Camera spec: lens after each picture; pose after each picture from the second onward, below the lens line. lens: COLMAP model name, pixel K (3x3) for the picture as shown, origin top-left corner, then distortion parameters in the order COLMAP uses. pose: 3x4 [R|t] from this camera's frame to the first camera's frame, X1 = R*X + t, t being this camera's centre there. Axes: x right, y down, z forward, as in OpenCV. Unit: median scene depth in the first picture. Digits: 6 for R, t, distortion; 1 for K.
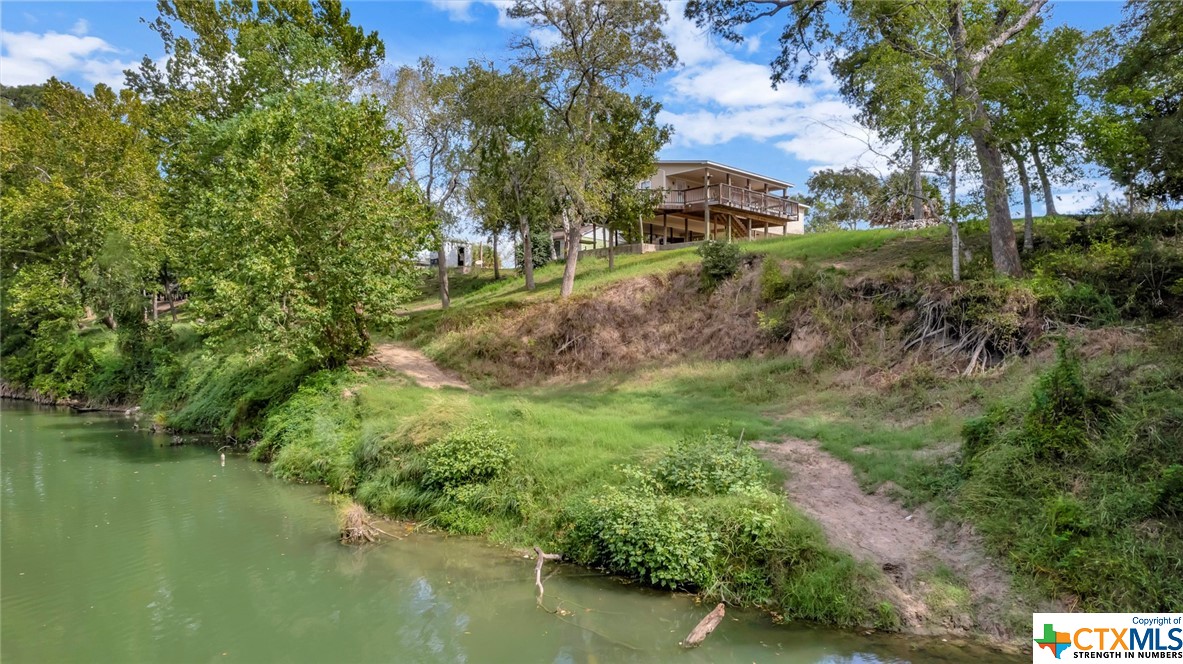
lens RADIAL K [[761.8, 0, 603.3], [0, 761.8, 329.7], [0, 0, 1]] dist [-0.058690, 0.048375]
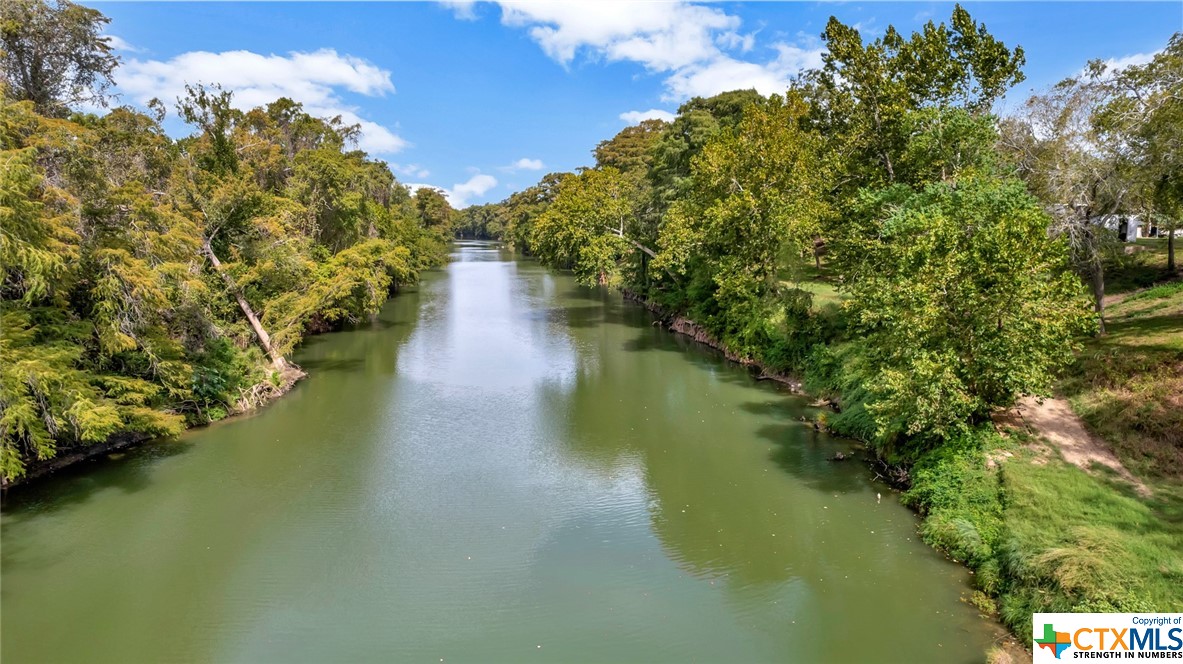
lens RADIAL K [[761.8, 0, 586.1], [0, 761.8, 338.3], [0, 0, 1]] dist [-0.058690, 0.048375]
pose [[0.704216, 0.109733, -0.701455, -0.002983], [0.012280, 0.985954, 0.166567, -0.305505], [0.709880, -0.125913, 0.692976, -0.173150]]
